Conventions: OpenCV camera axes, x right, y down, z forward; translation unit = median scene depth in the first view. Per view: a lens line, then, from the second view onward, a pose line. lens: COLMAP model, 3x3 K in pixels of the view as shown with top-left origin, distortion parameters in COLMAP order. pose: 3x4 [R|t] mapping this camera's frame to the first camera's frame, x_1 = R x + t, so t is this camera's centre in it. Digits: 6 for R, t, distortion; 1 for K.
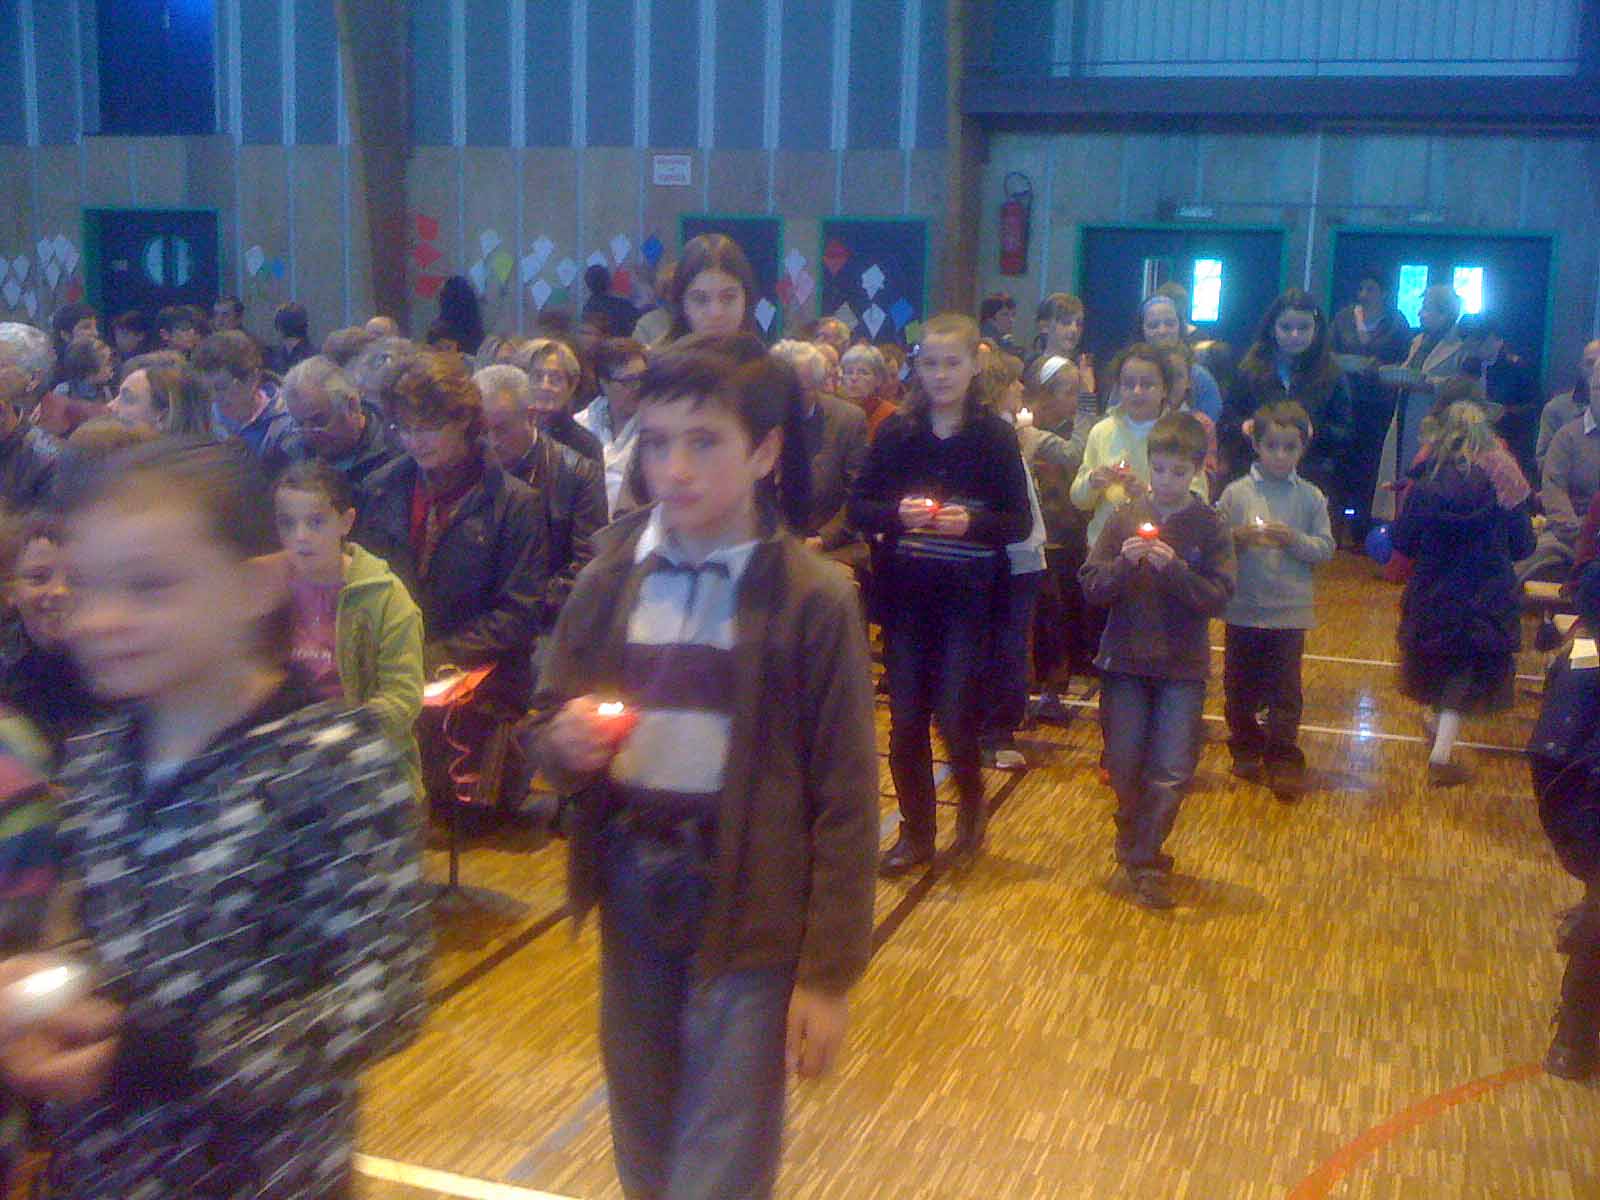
lens RADIAL K [[1771.0, 0, 788.2], [0, 1771.0, 615.7], [0, 0, 1]] dist [-0.012553, 0.000000]
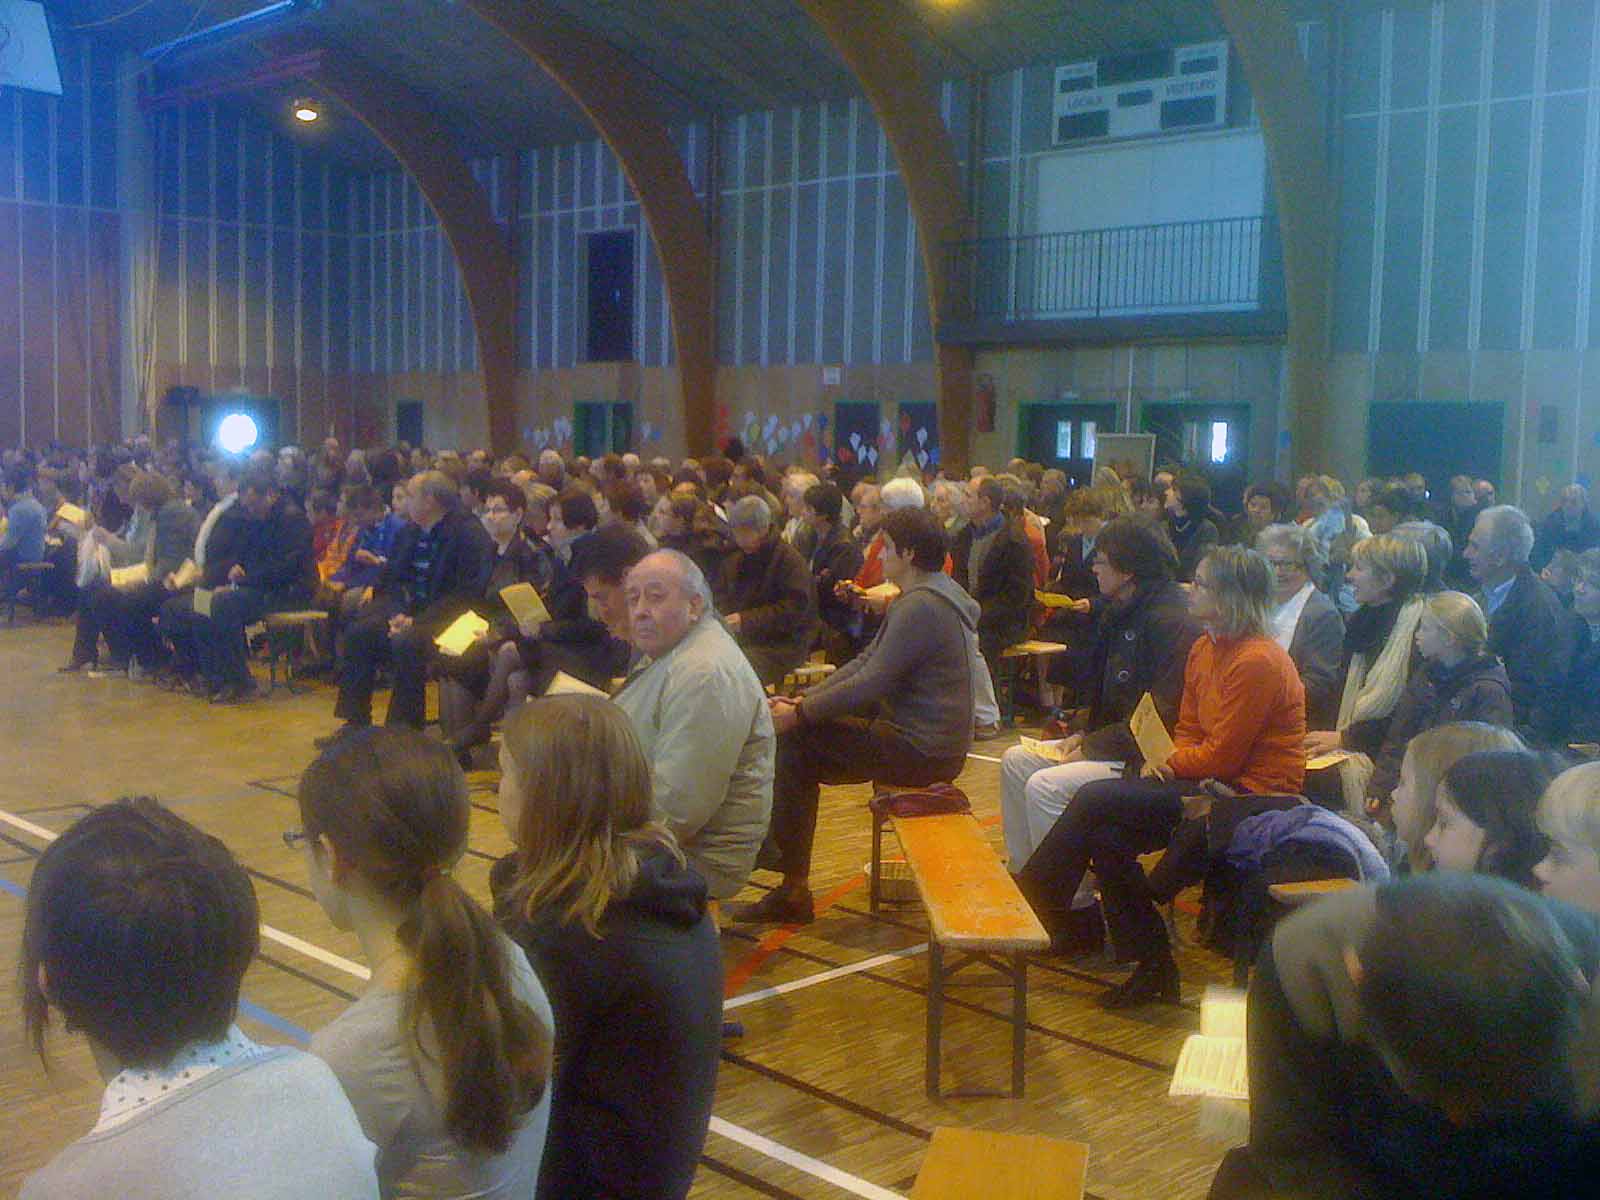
lens RADIAL K [[1771.0, 0, 803.9], [0, 1771.0, 603.5], [0, 0, 1]] dist [-0.012553, 0.000000]
pose [[0.903548, 0.027553, -0.427599, 1.844468], [-0.071651, 0.993595, -0.087380, 0.355332], [0.422453, 0.109590, 0.899735, -1.578106]]
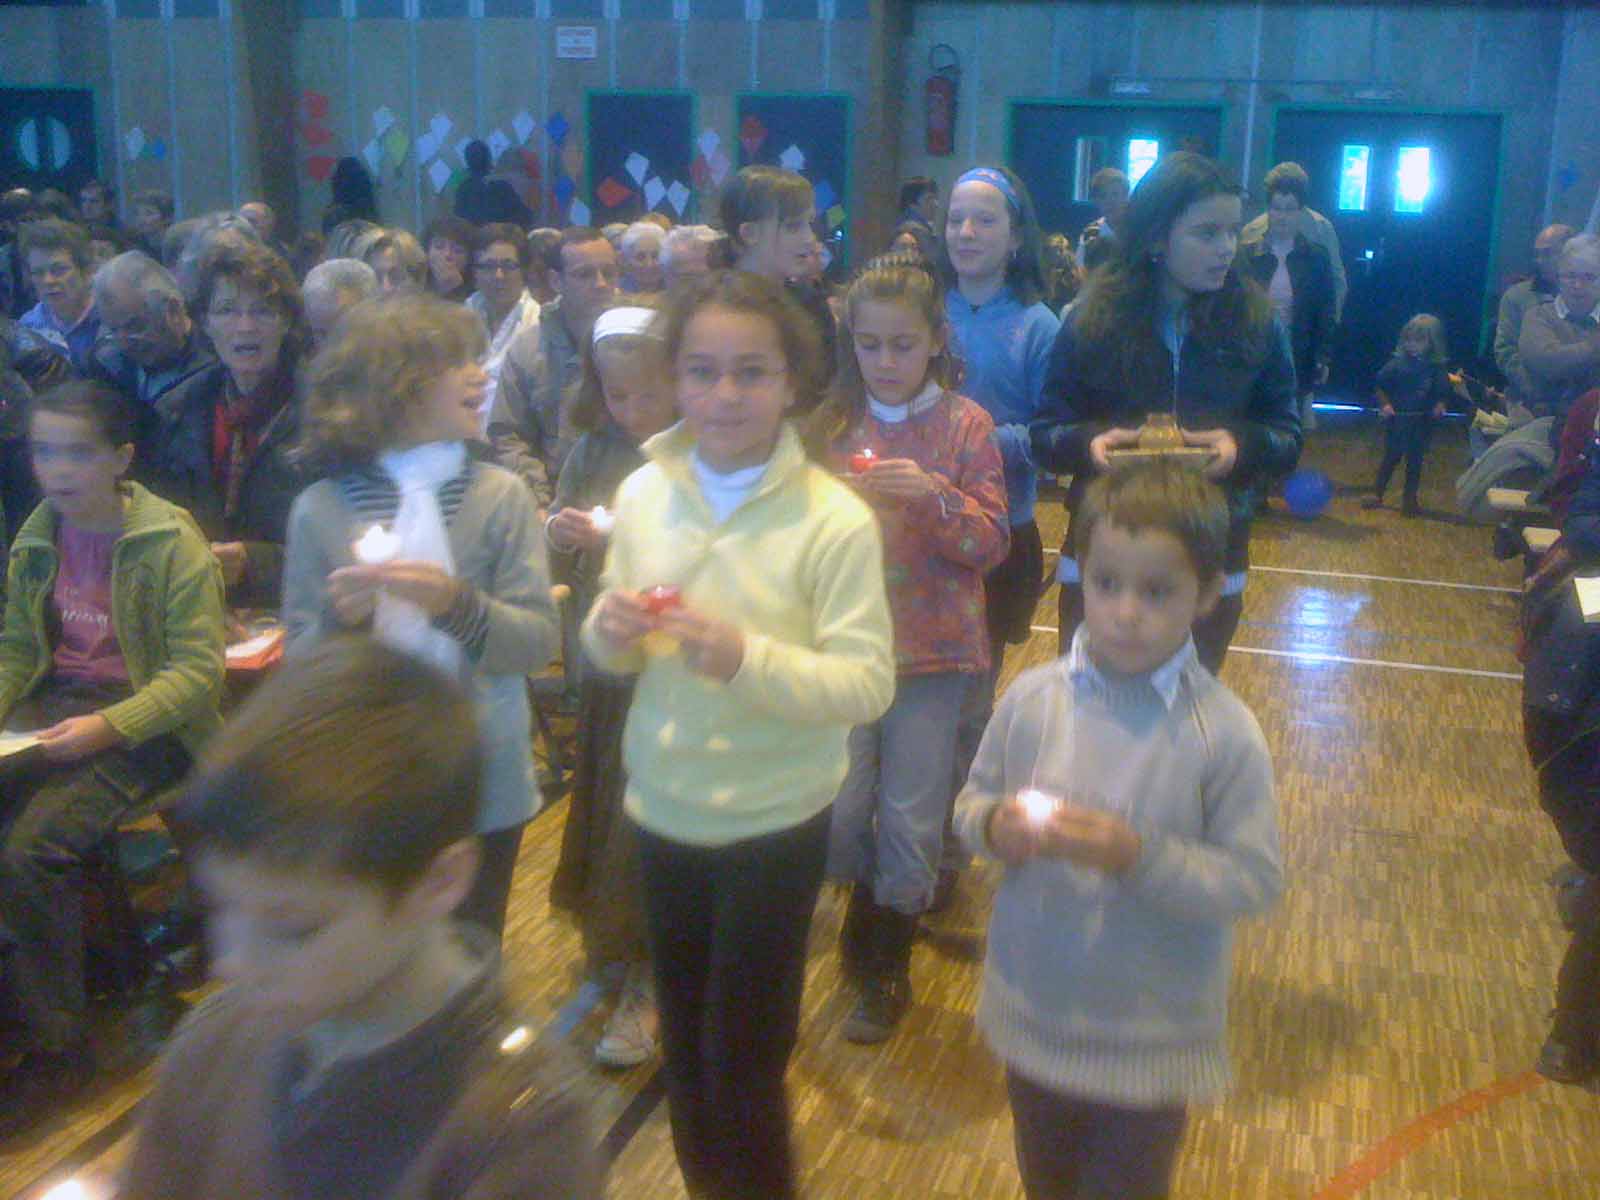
lens RADIAL K [[1771.0, 0, 817.3], [0, 1771.0, 594.8], [0, 0, 1]] dist [-0.012553, 0.000000]
pose [[0.998528, -0.013883, 0.052441, 0.022462], [0.011102, 0.998536, 0.052947, -0.022403], [-0.053099, -0.052287, 0.997219, 0.123602]]
